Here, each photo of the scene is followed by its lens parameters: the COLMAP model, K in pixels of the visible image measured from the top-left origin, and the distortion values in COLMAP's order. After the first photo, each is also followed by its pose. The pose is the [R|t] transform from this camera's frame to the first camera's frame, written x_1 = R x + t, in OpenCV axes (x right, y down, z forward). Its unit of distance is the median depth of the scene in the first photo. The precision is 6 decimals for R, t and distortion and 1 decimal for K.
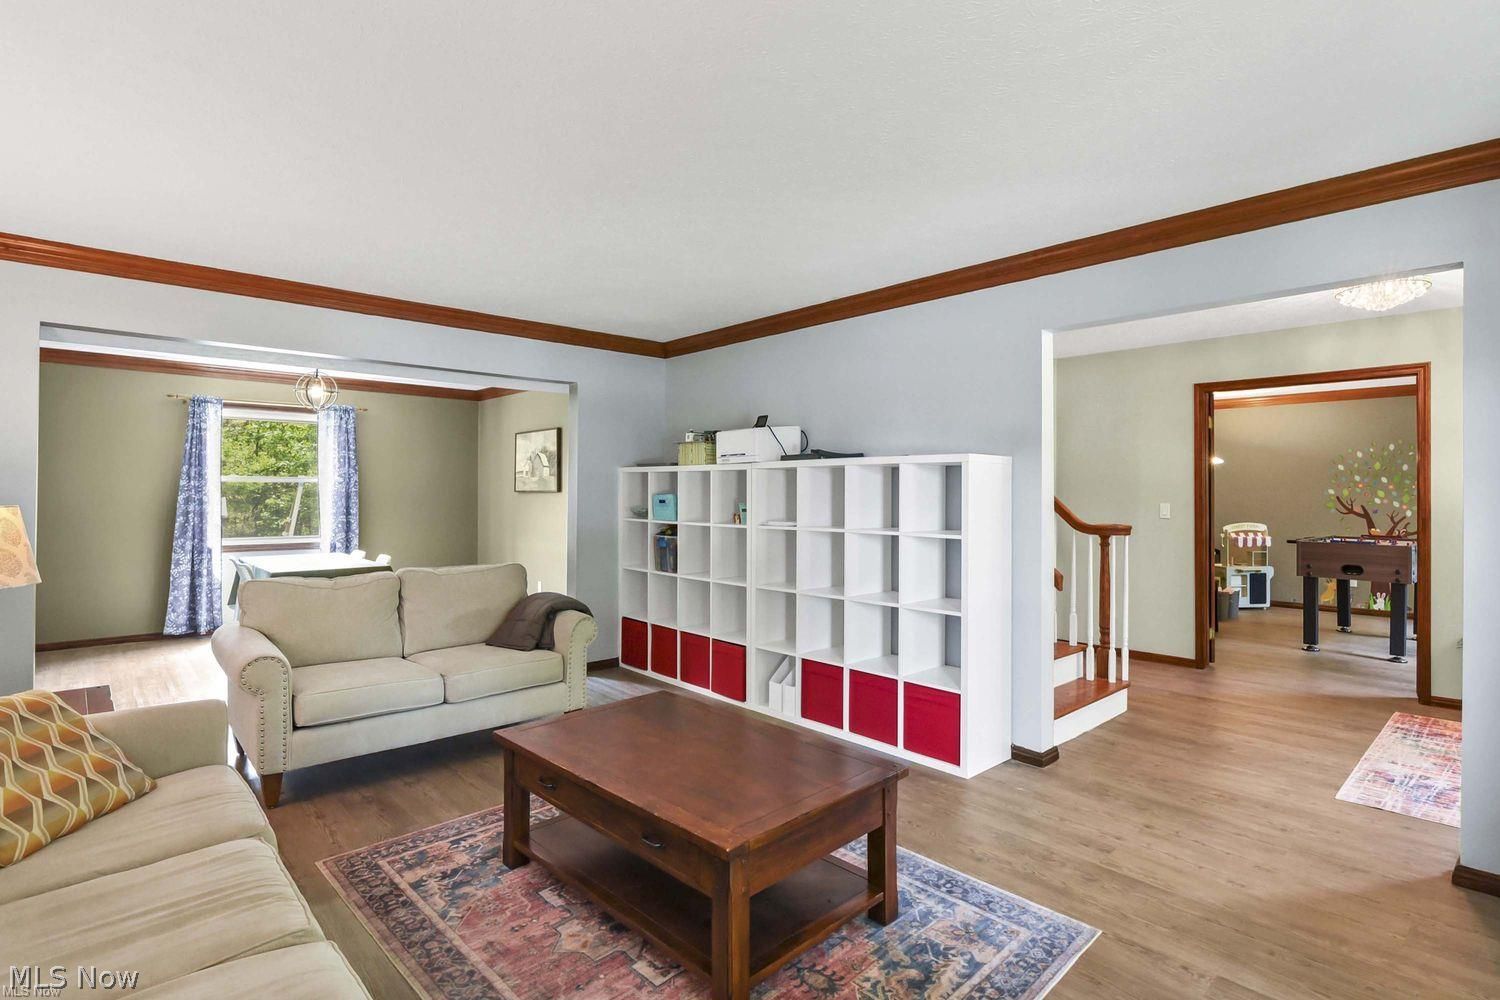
lens RADIAL K [[744.4, 0, 775.6], [0, 744.4, 489.0], [0, 0, 1]] dist [-0.010045, -0.002852]
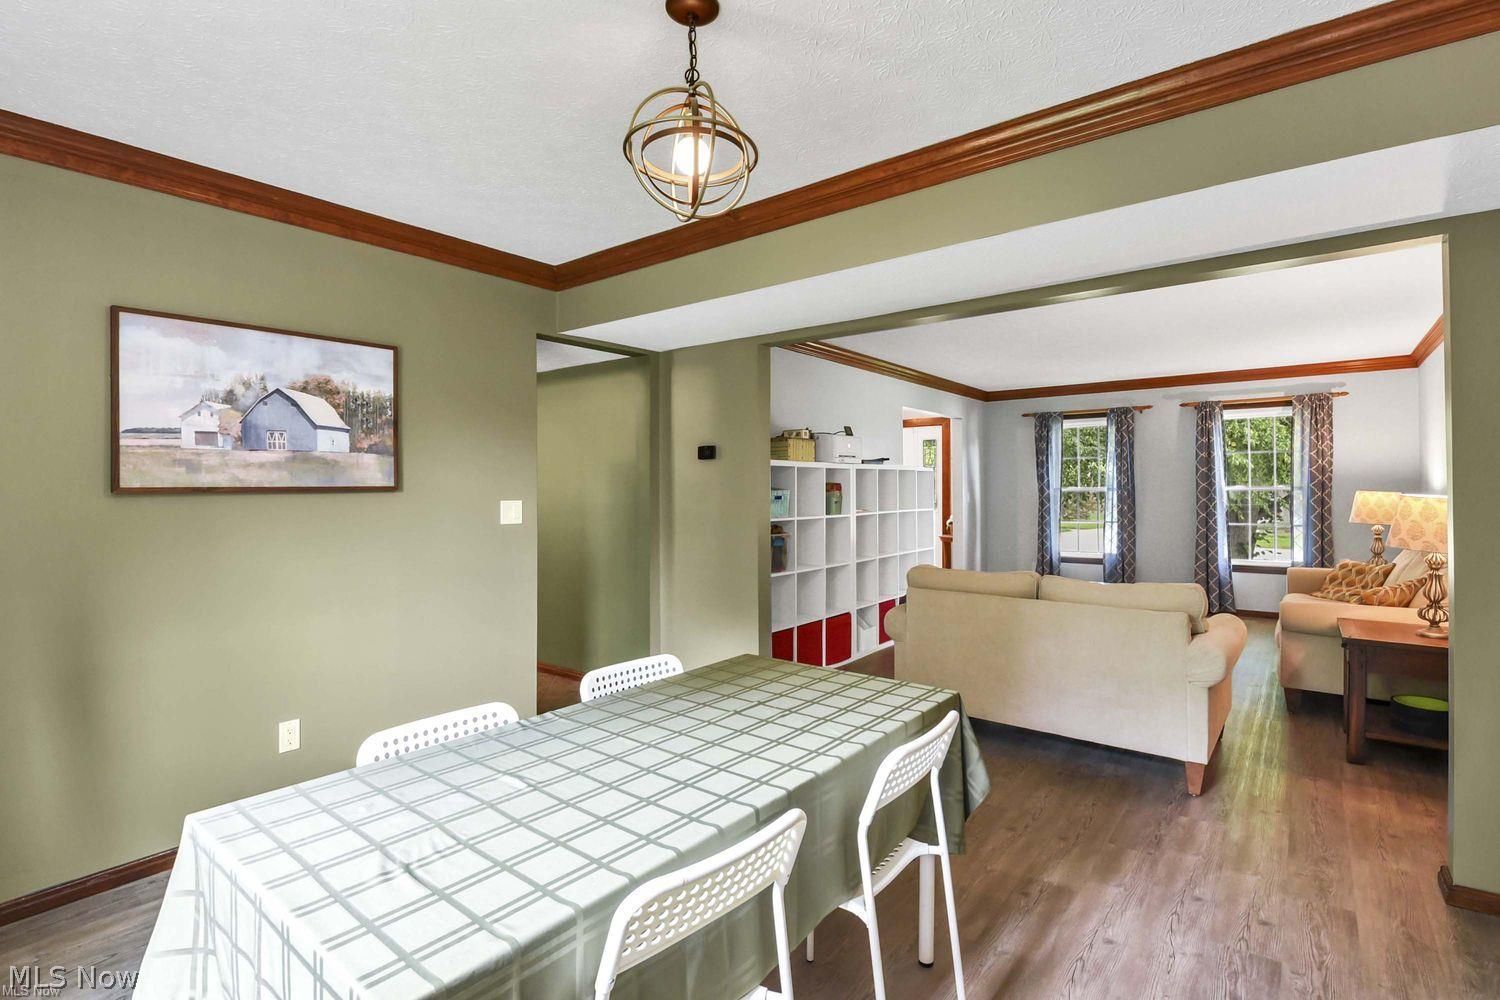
lens RADIAL K [[695.8, 0, 765.8], [0, 695.8, 482.3], [0, 0, 1]] dist [-0.007770, -0.008465]
pose [[-0.145737, 0.006279, 0.989303, -2.142559], [-0.000399, 0.999979, -0.006406, 0.007308], [-0.989323, -0.001328, -0.145731, 2.396055]]
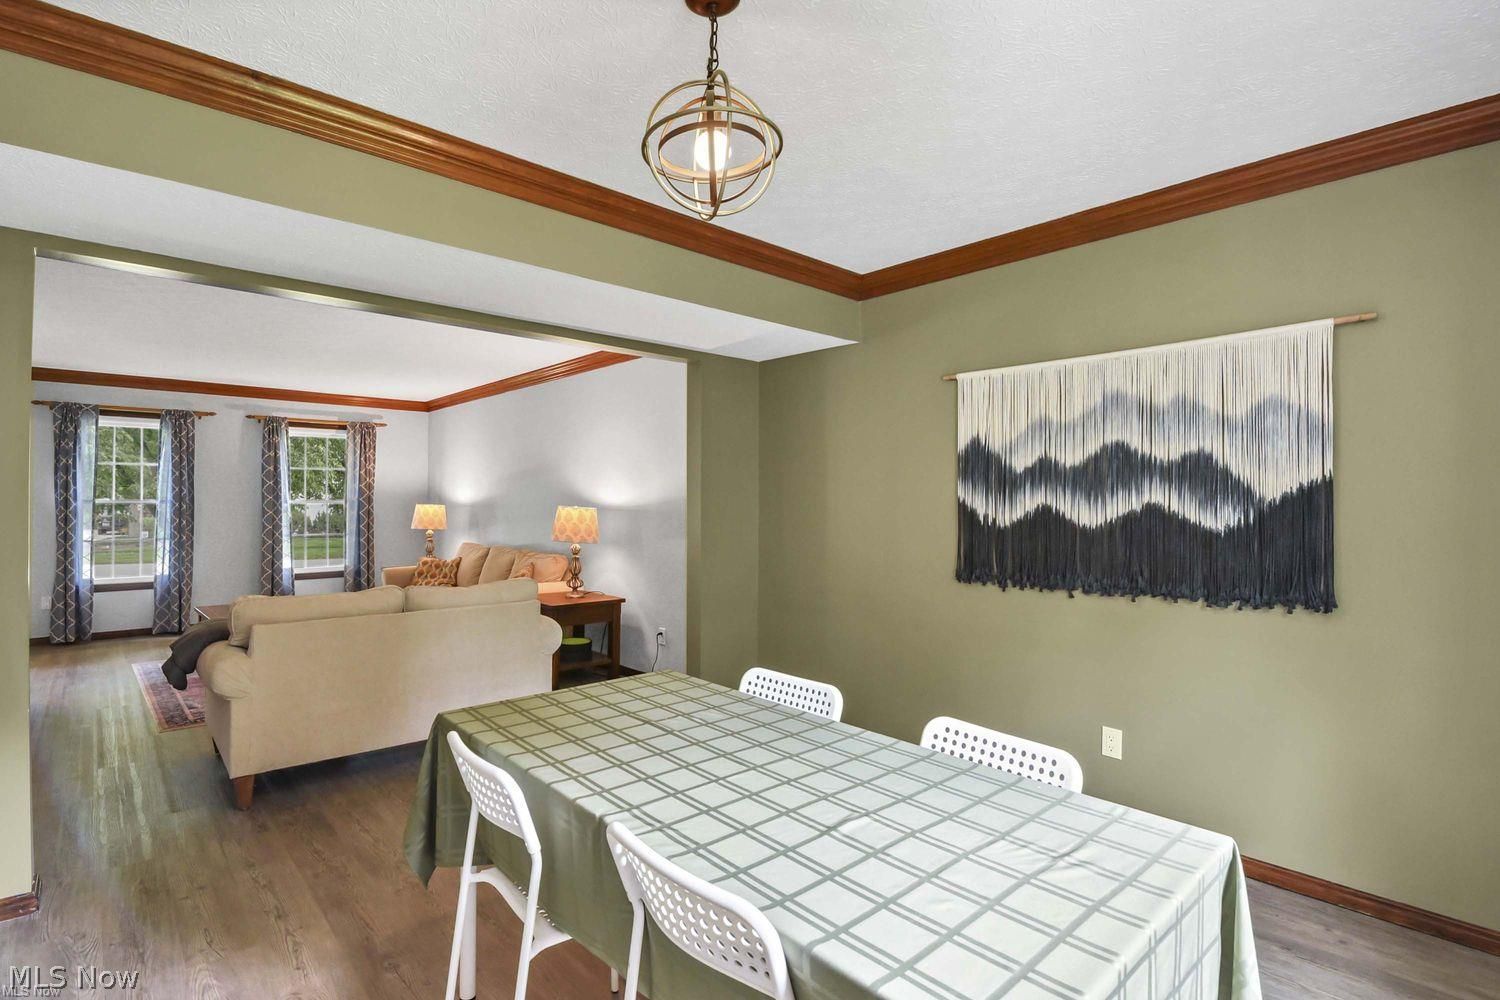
lens RADIAL K [[695.8, 0, 692.2], [0, 695.8, 491.4], [0, 0, 1]] dist [-0.007770, -0.008465]
pose [[-0.998849, -0.006520, 0.047521, -1.481318], [-0.007438, 0.999789, -0.019162, 0.014456], [-0.047386, -0.019494, -0.998686, 3.012201]]
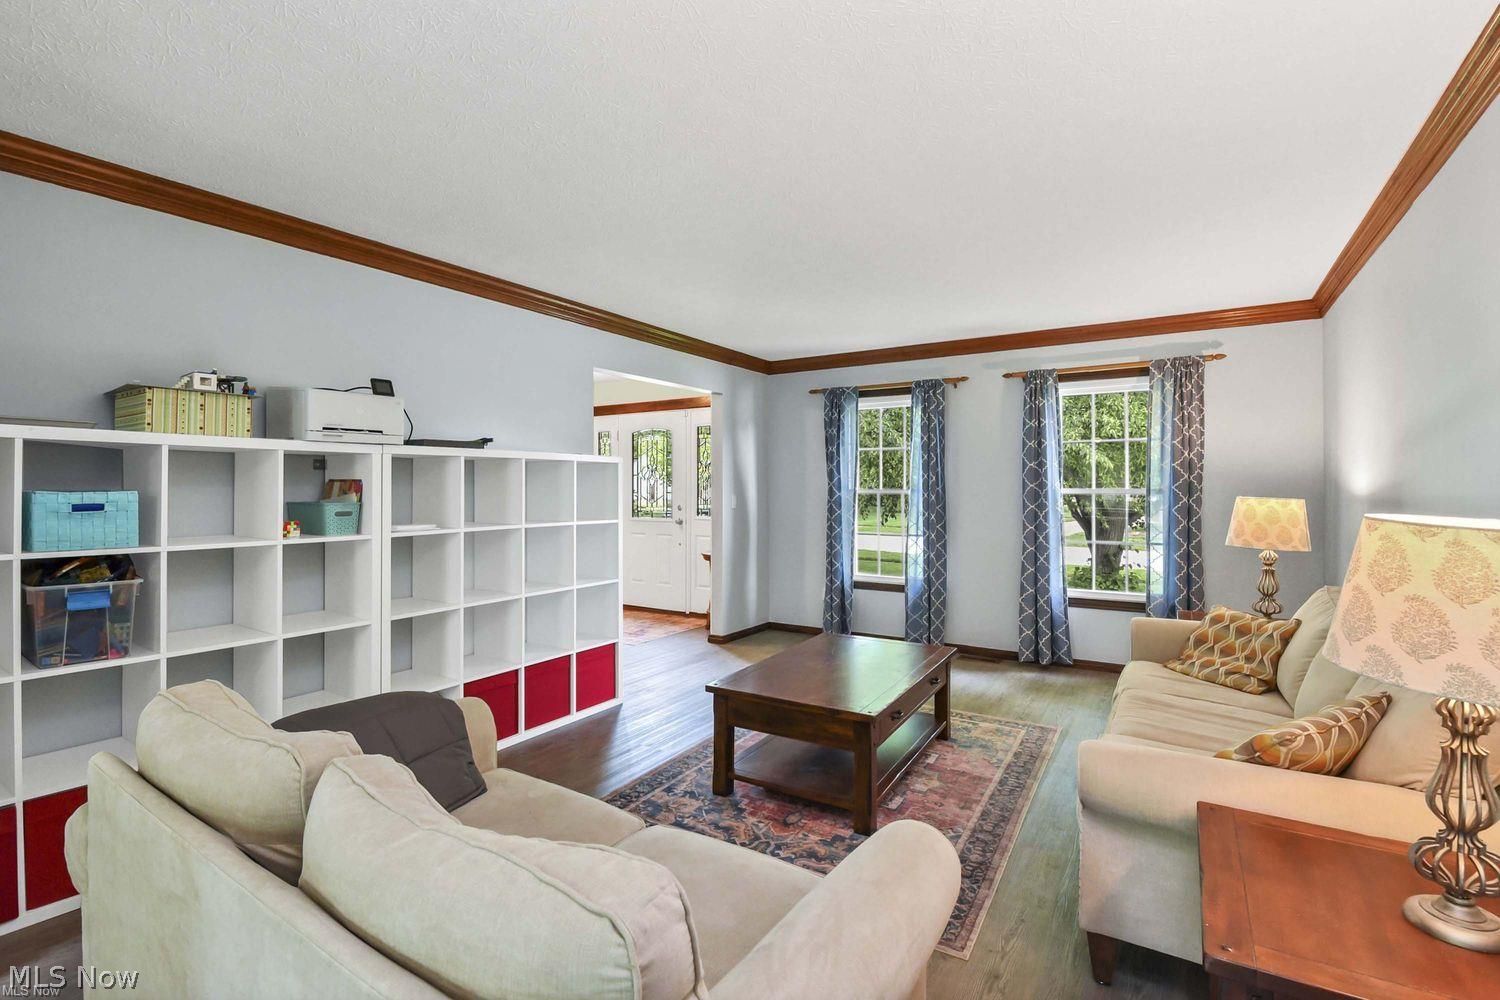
lens RADIAL K [[695.8, 0, 716.8], [0, 695.8, 480.7], [0, 0, 1]] dist [-0.007770, -0.008465]
pose [[-0.214148, 0.004574, 0.976791, -1.385772], [-0.006342, 0.999961, -0.006073, 0.001702], [-0.976781, -0.007495, -0.214111, 1.542279]]
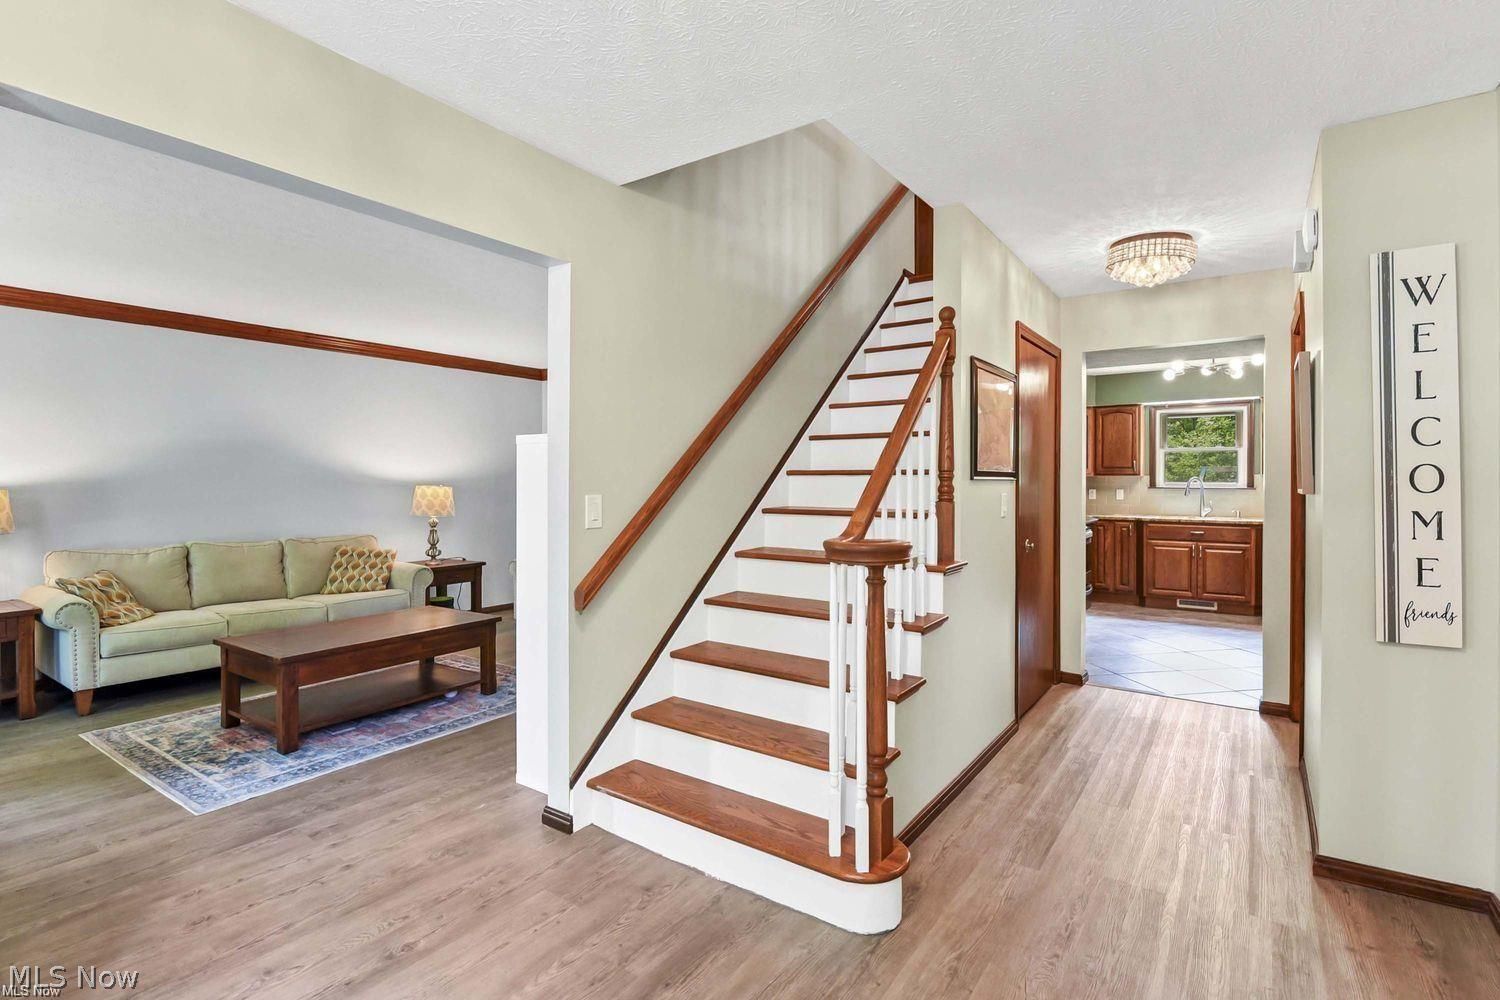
lens RADIAL K [[695.8, 0, 746.8], [0, 695.8, 490.2], [0, 0, 1]] dist [-0.007770, -0.008465]
pose [[0.201330, 0.009979, -0.979473, 1.647147], [0.007573, 0.999902, 0.011743, 0.016508], [0.979494, -0.009781, 0.201234, 1.552326]]
